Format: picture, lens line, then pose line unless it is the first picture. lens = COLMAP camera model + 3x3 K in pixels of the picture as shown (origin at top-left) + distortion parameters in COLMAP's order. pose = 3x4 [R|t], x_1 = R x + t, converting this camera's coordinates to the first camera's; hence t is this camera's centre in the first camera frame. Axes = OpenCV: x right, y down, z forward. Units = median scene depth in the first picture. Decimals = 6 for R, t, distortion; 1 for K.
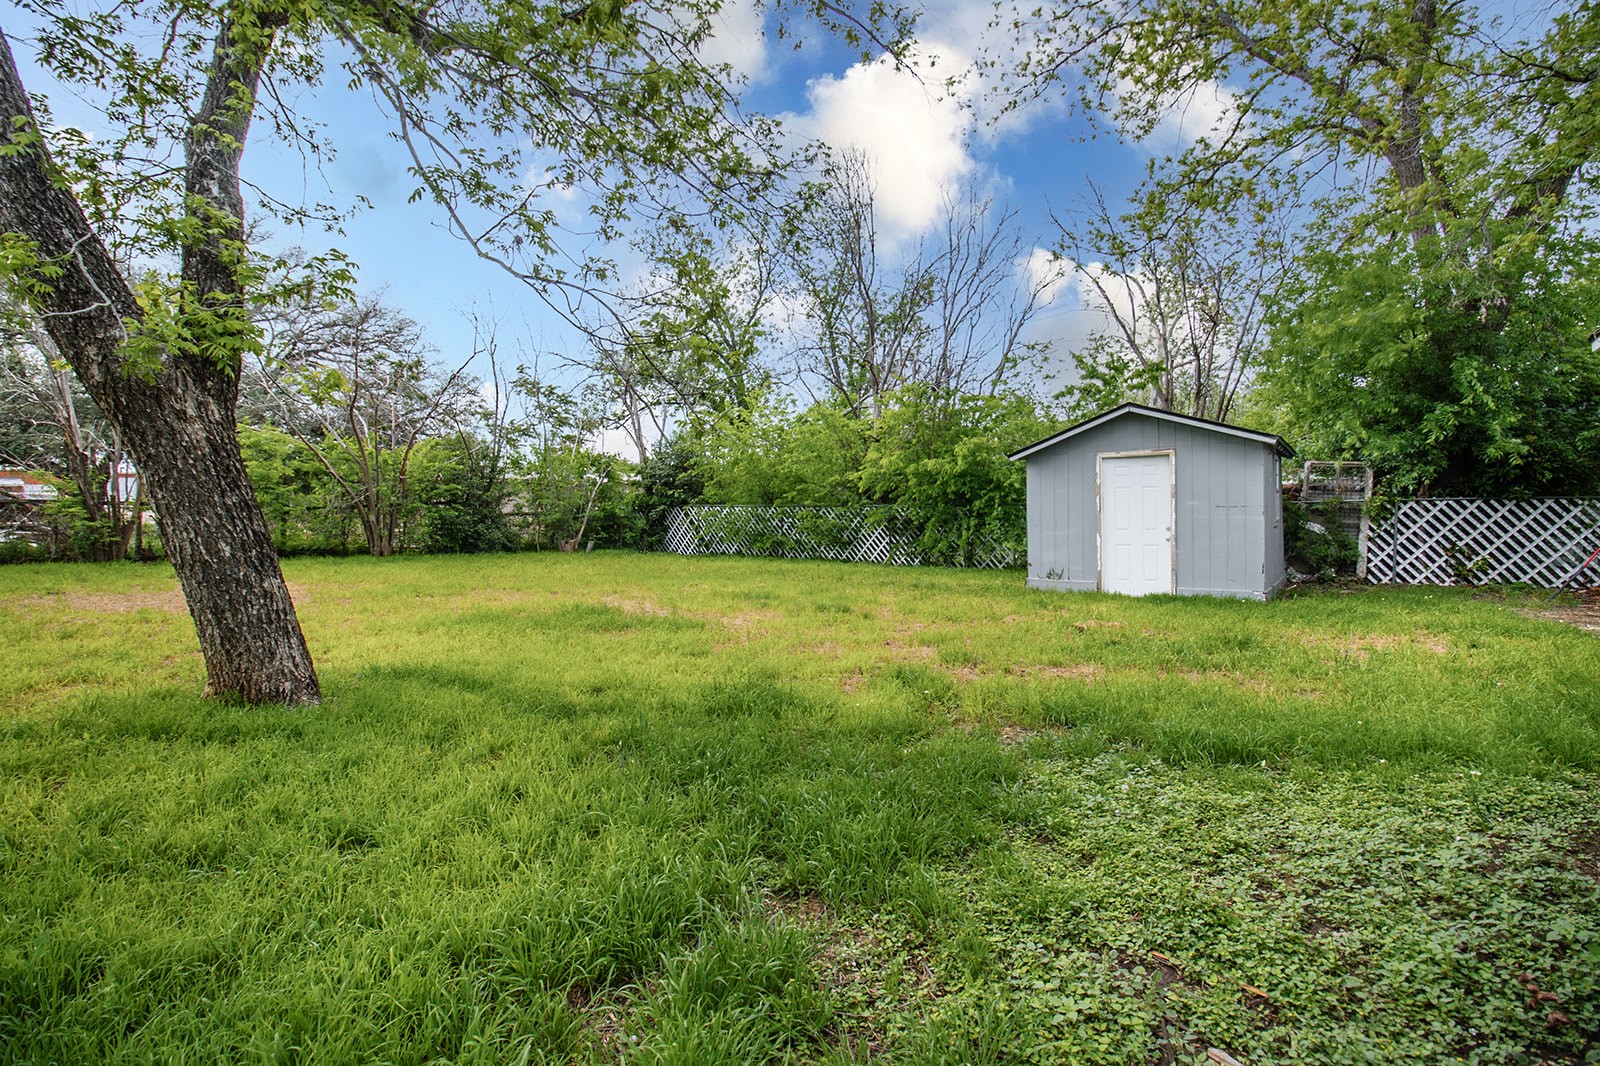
lens RADIAL K [[741.1, 0, 799.5], [0, 741.1, 514.6], [0, 0, 1]] dist [-0.001836, 0.000029]
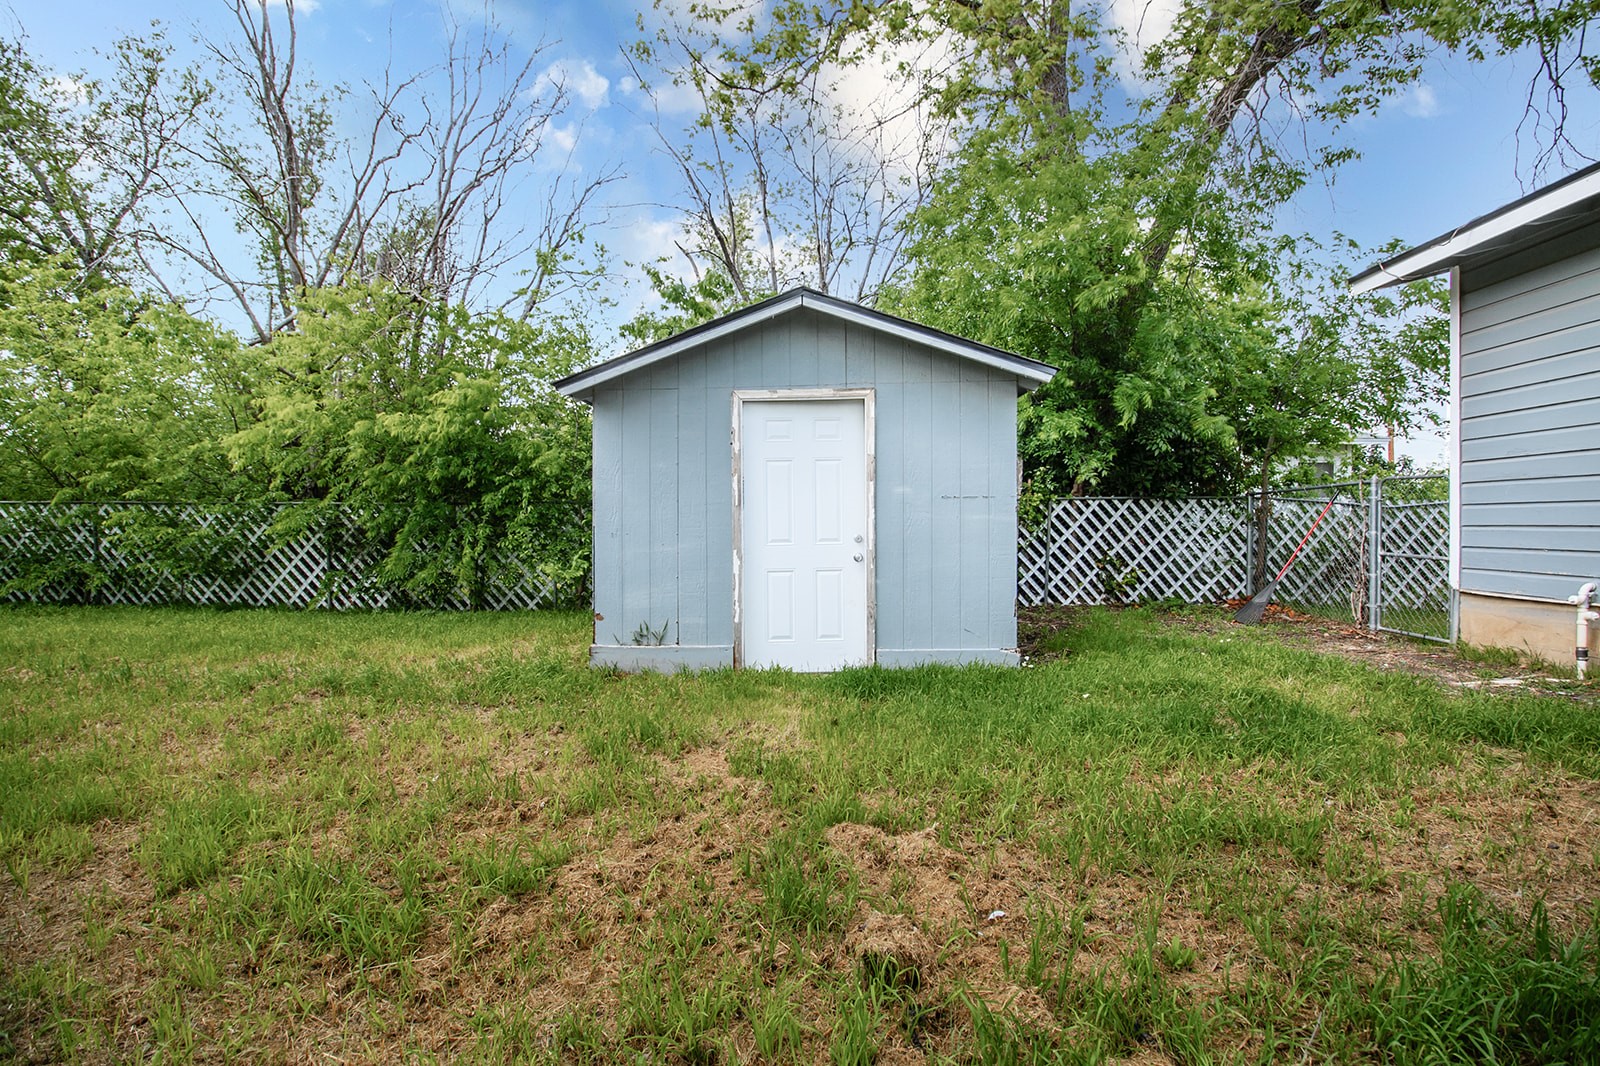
lens RADIAL K [[741.1, 0, 799.5], [0, 741.1, 514.6], [0, 0, 1]] dist [-0.001836, 0.000029]
pose [[0.817354, 0.006400, 0.576100, 0.137984], [0.001375, 0.999914, -0.013060, 0.007062], [-0.576134, 0.011467, 0.817275, 0.521802]]
